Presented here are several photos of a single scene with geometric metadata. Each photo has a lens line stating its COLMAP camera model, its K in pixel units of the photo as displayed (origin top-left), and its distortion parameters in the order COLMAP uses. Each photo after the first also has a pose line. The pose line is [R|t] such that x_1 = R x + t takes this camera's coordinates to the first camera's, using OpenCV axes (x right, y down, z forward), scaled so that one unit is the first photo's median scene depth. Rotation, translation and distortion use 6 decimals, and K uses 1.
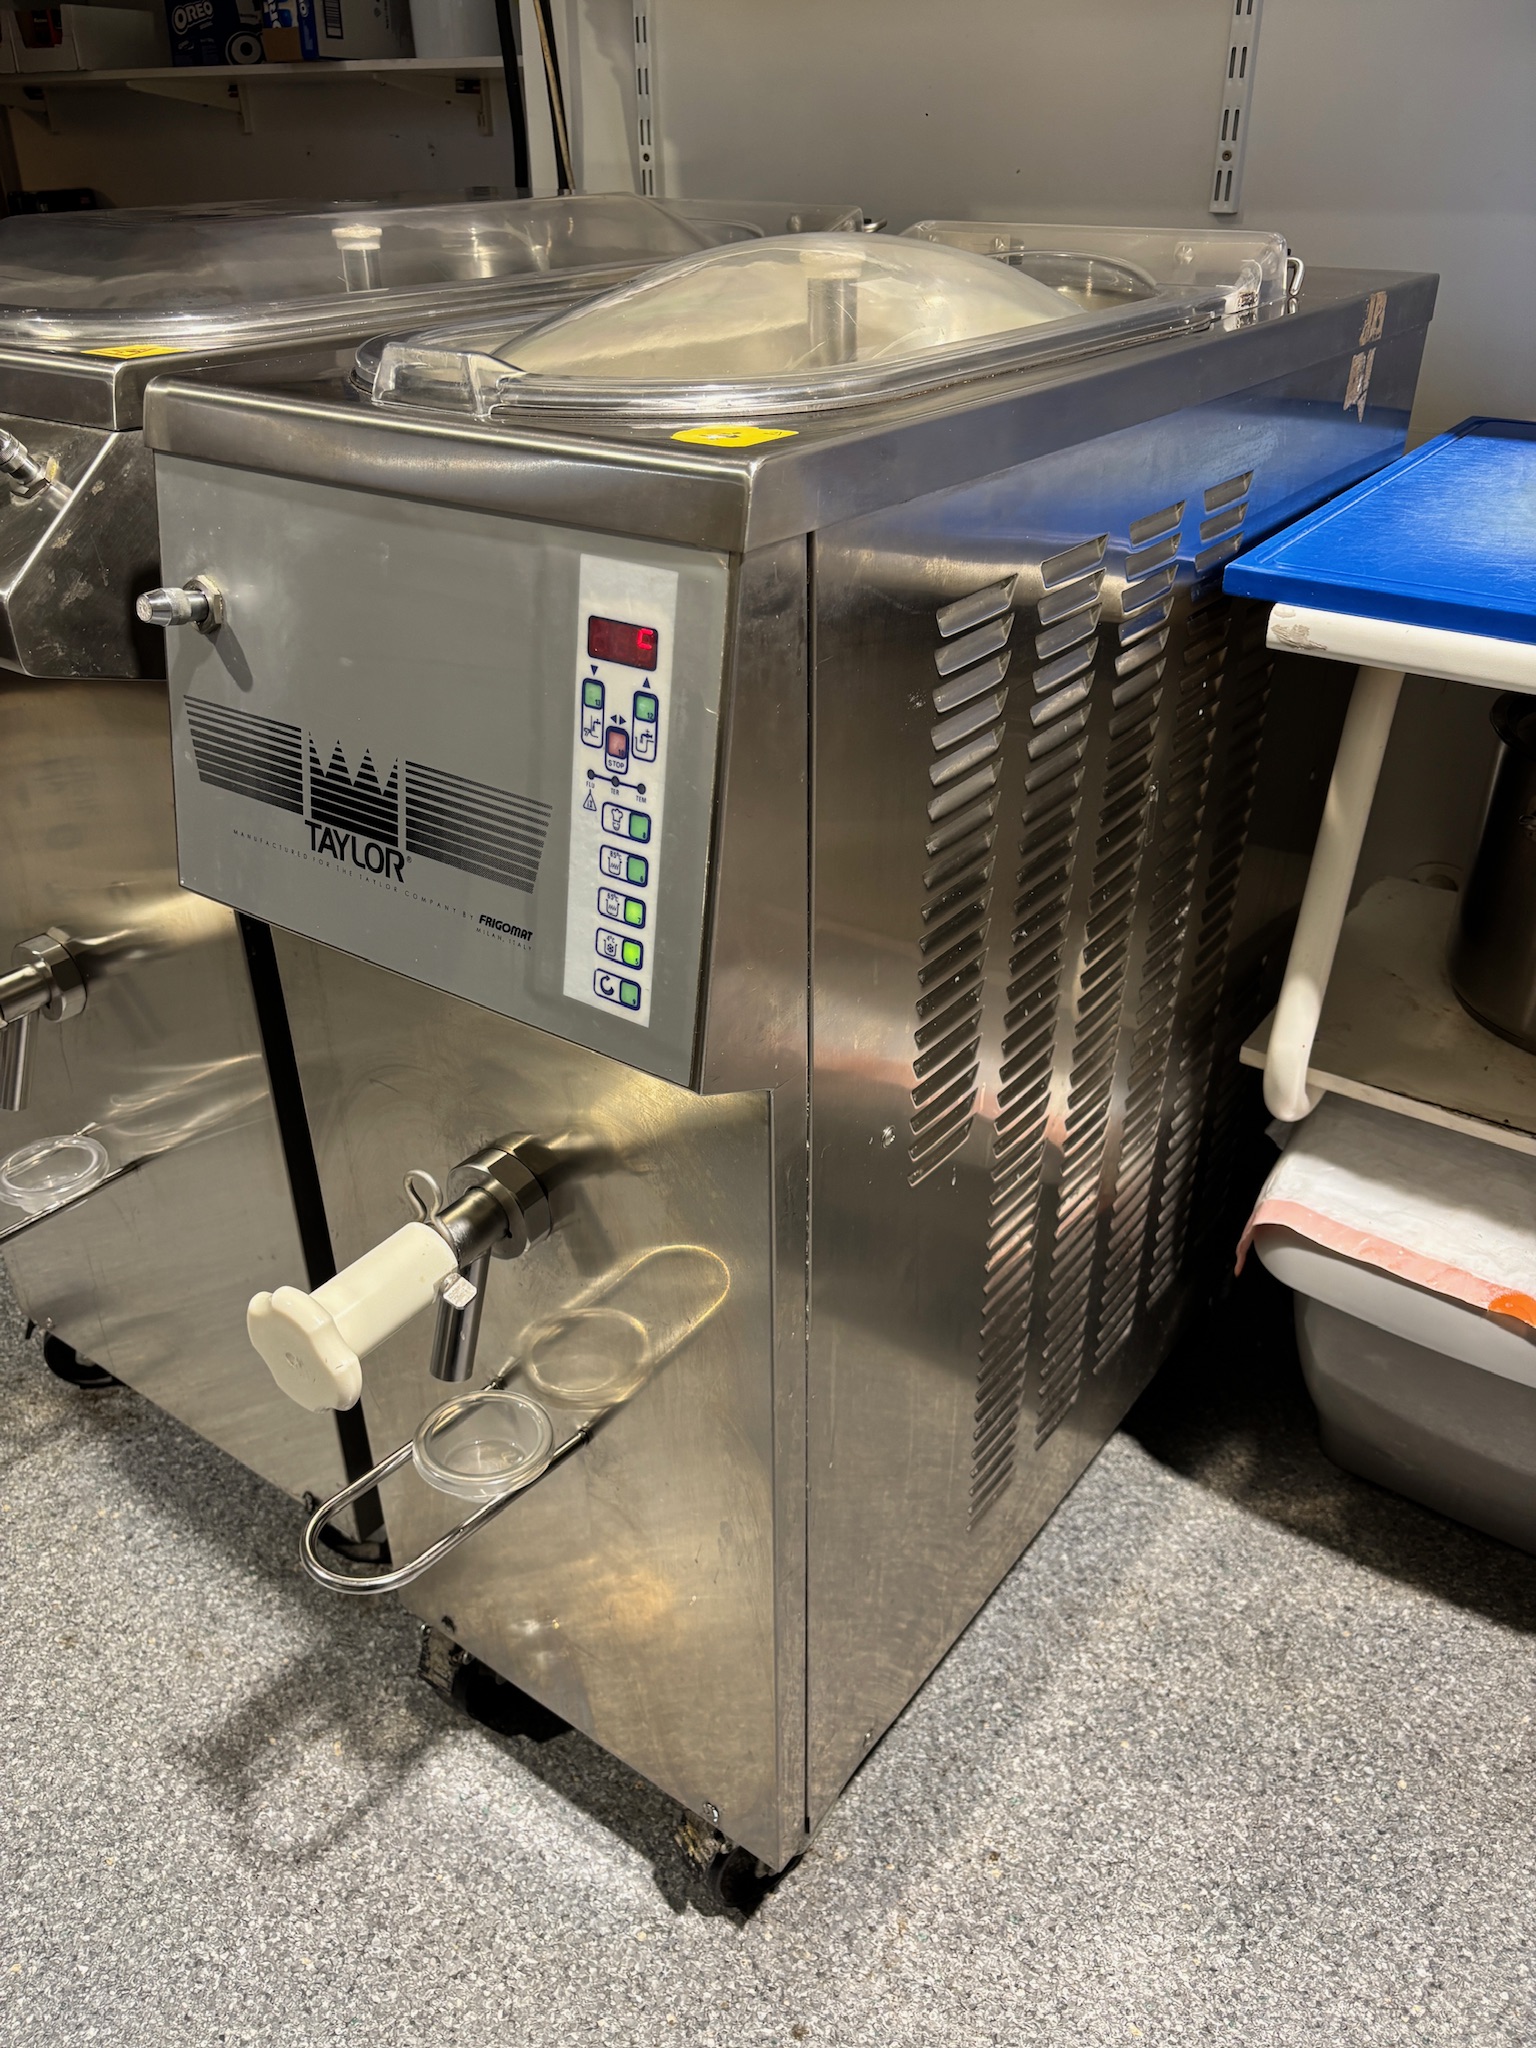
lens RADIAL K [[1550.4, 0, 758.7], [0, 1550.4, 1038.1], [0, 0, 1]] dist [0.013829, -0.013881]
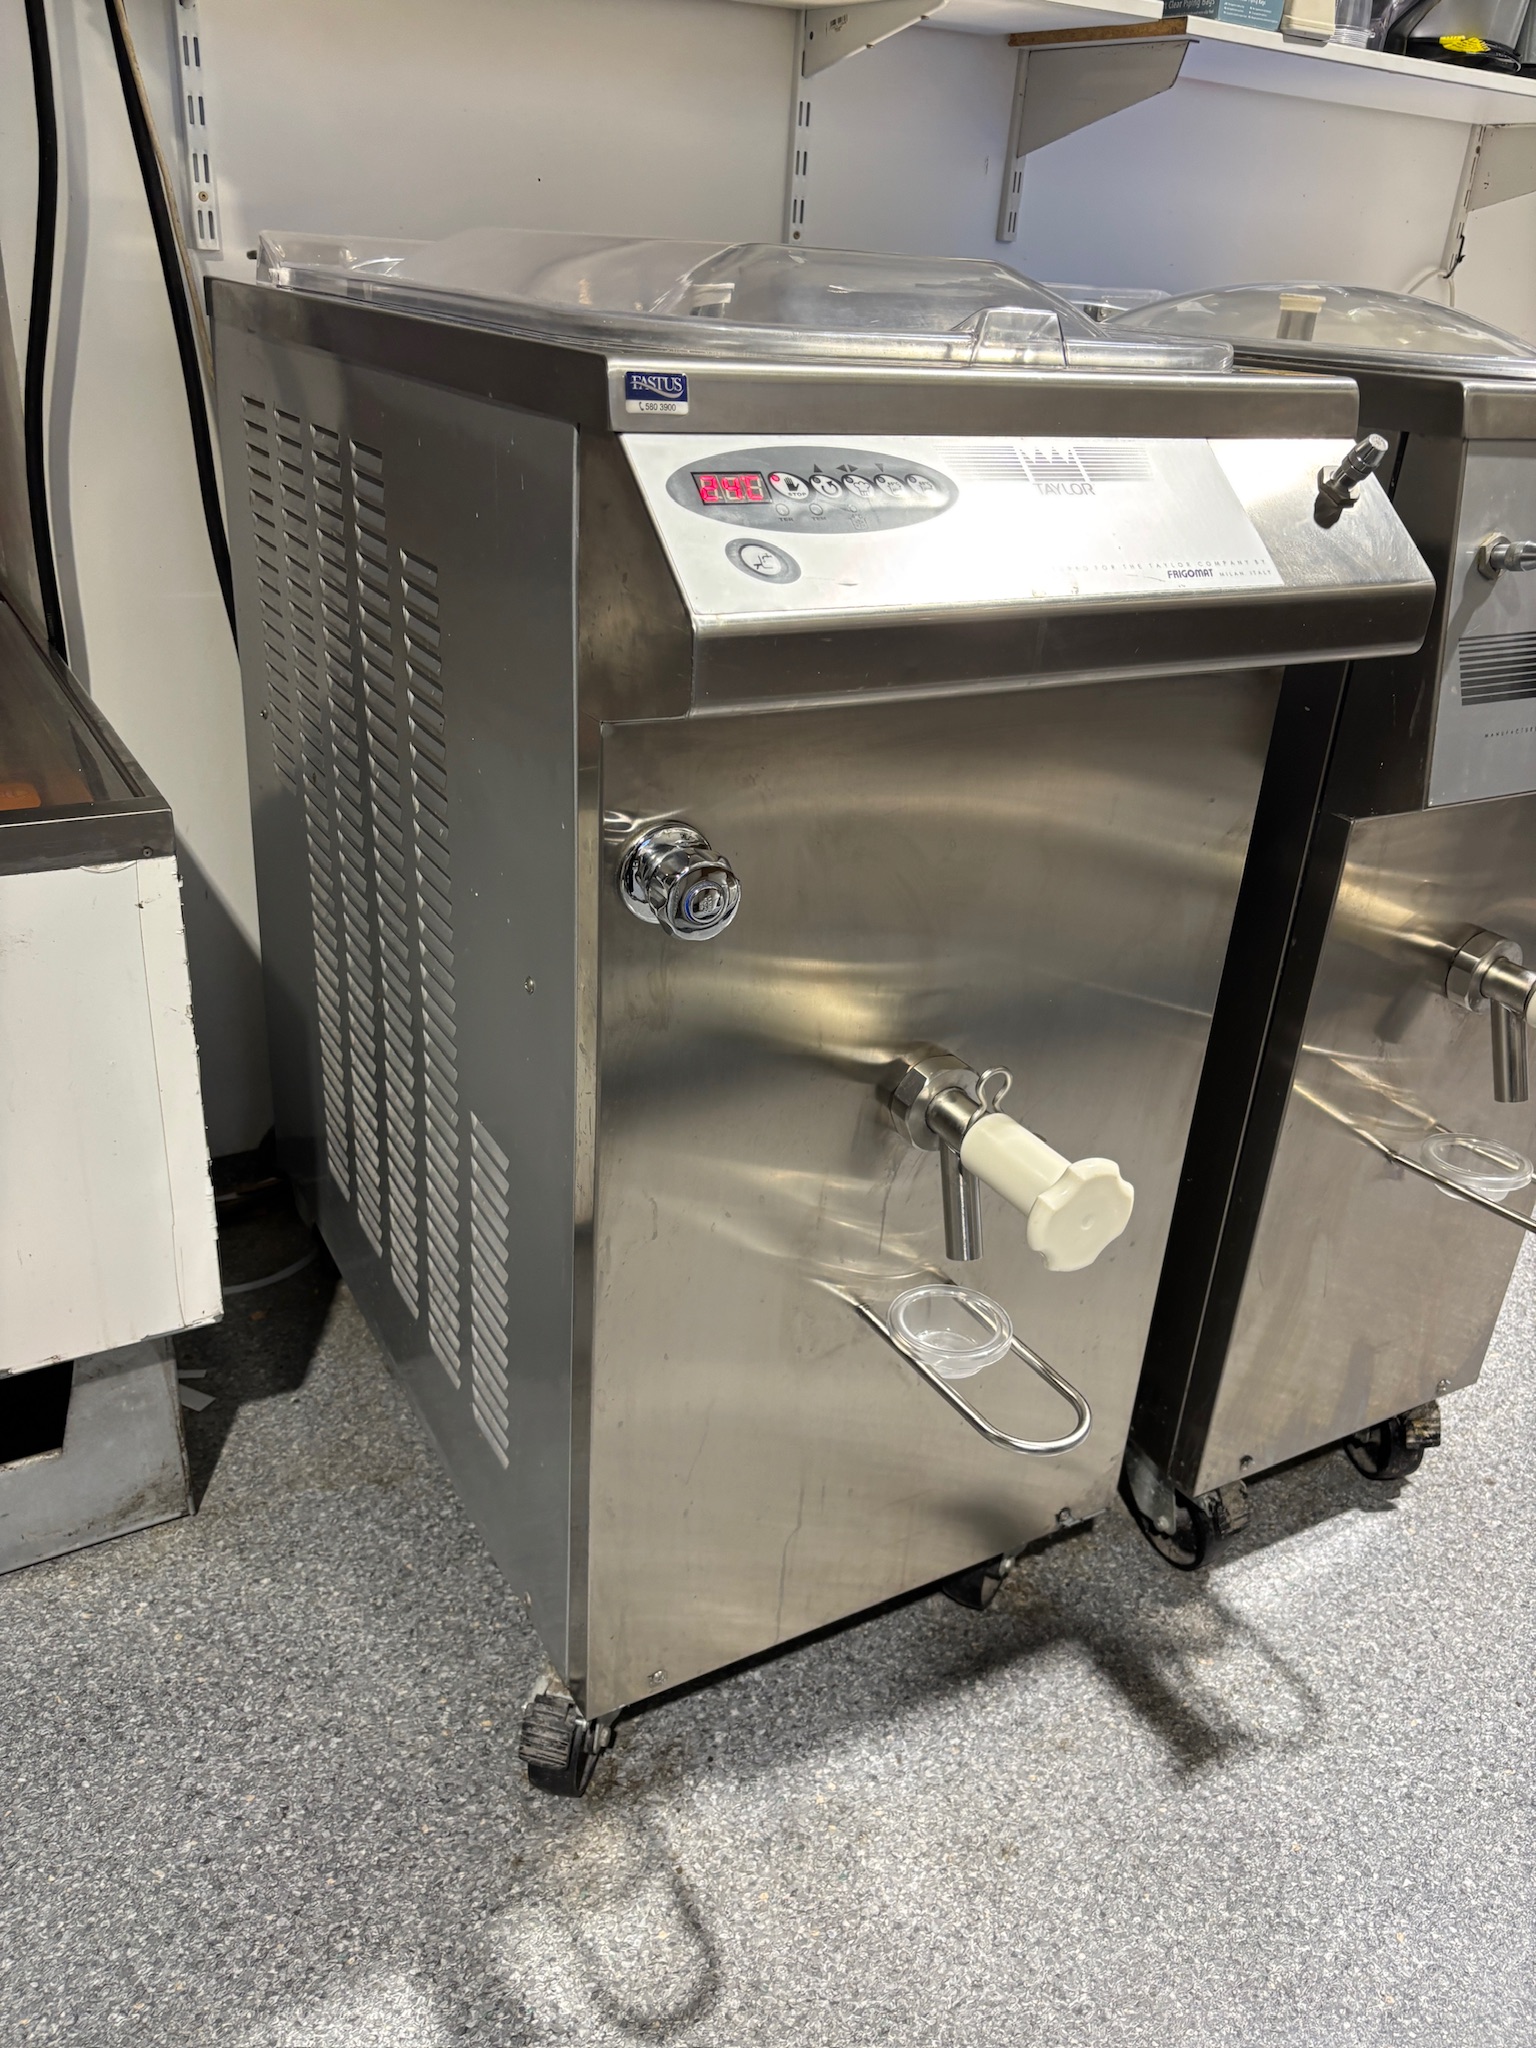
lens RADIAL K [[1550.4, 0, 746.7], [0, 1550.4, 1018.2], [0, 0, 1]] dist [0.013829, -0.013881]
pose [[0.423900, -0.371885, 0.825839, -1.187524], [0.414303, 0.890444, 0.188318, -0.286180], [-0.805396, 0.262319, 0.531532, 0.600316]]
